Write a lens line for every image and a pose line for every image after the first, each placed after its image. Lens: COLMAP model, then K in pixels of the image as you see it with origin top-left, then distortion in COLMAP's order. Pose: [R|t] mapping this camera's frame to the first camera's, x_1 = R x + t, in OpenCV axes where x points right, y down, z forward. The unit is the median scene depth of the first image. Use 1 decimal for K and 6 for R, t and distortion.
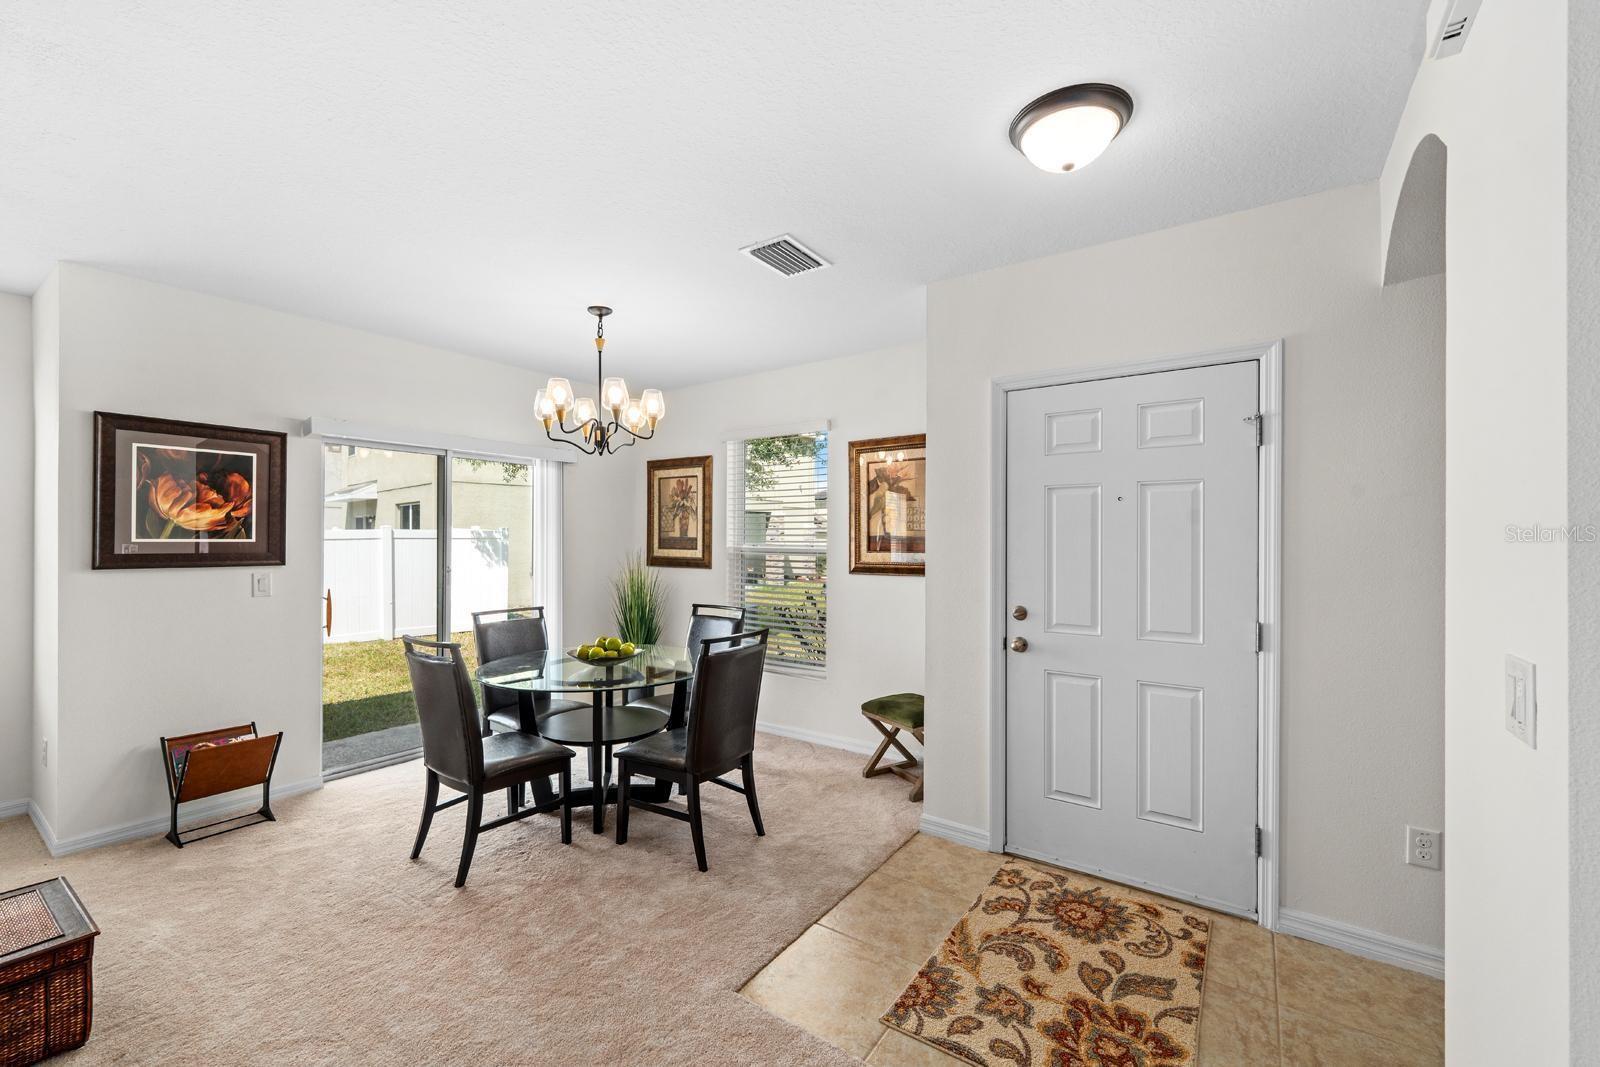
lens RADIAL K [[651.8, 0, 800.9], [0, 651.8, 535.1], [0, 0, 1]] dist [-0.000871, -0.000225]
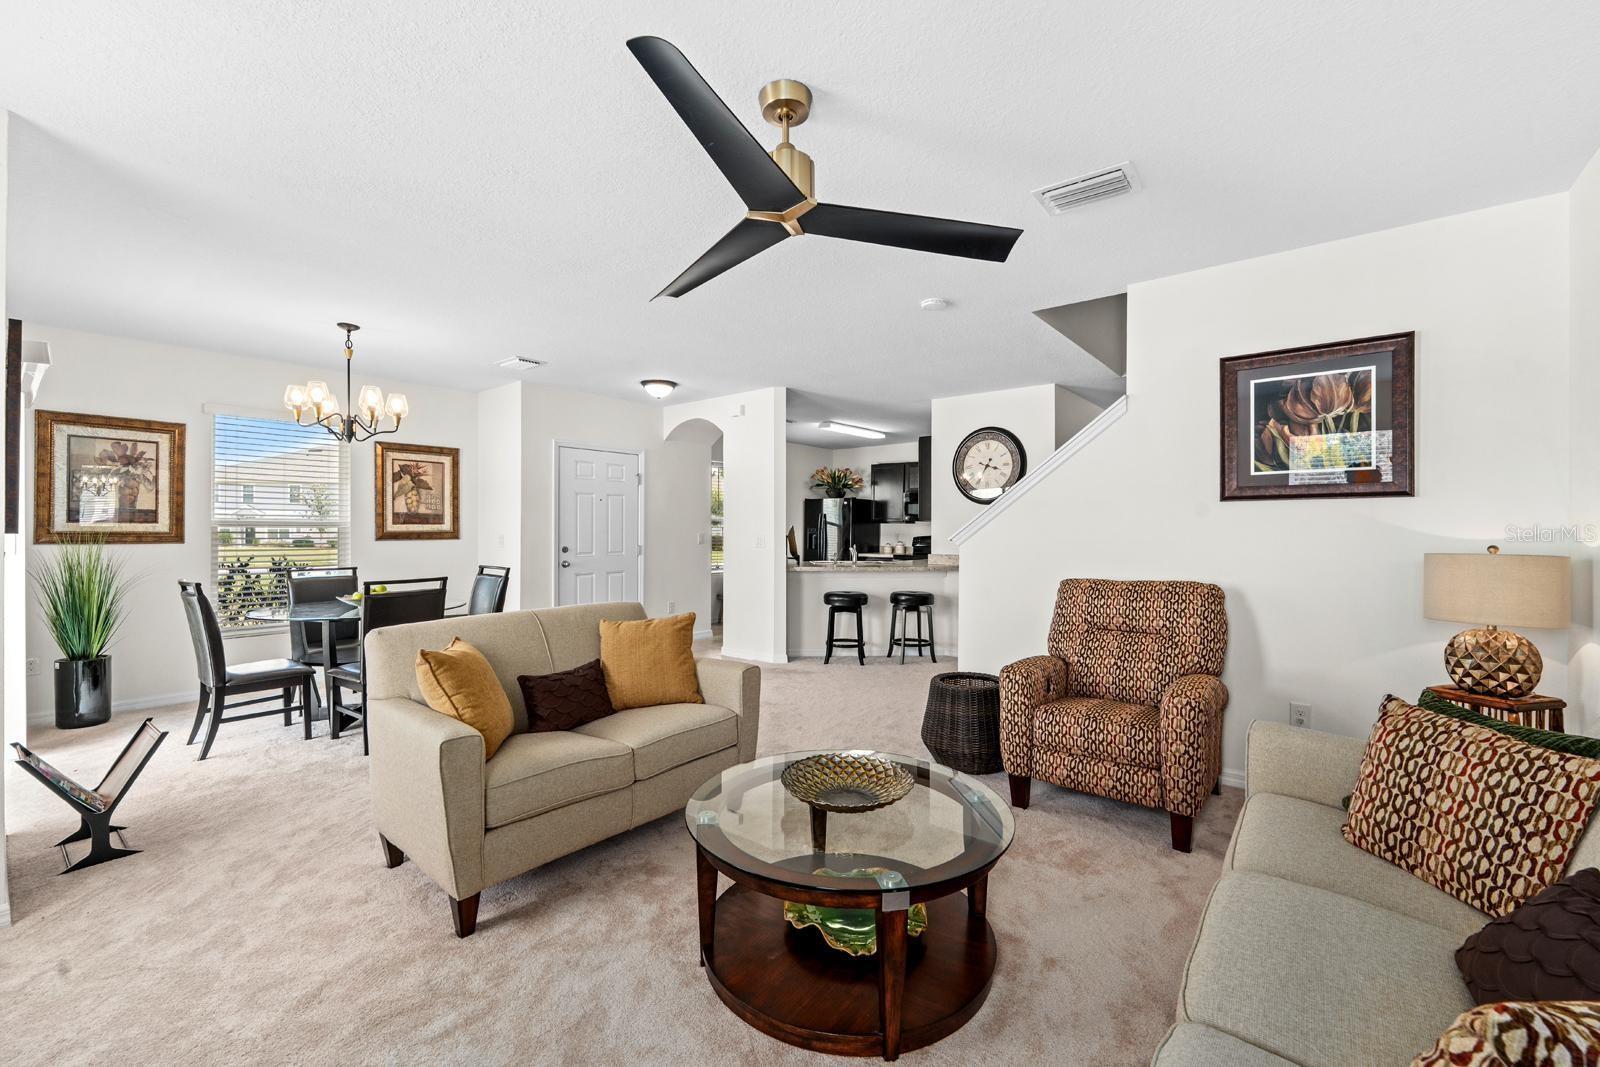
lens RADIAL K [[651.8, 0, 800.9], [0, 651.8, 535.1], [0, 0, 1]] dist [-0.000871, -0.000225]
pose [[0.075042, -0.009343, 0.997137, -1.223129], [-0.004675, 0.999942, 0.009721, 0.032001], [-0.997169, -0.005391, 0.074993, 0.033762]]
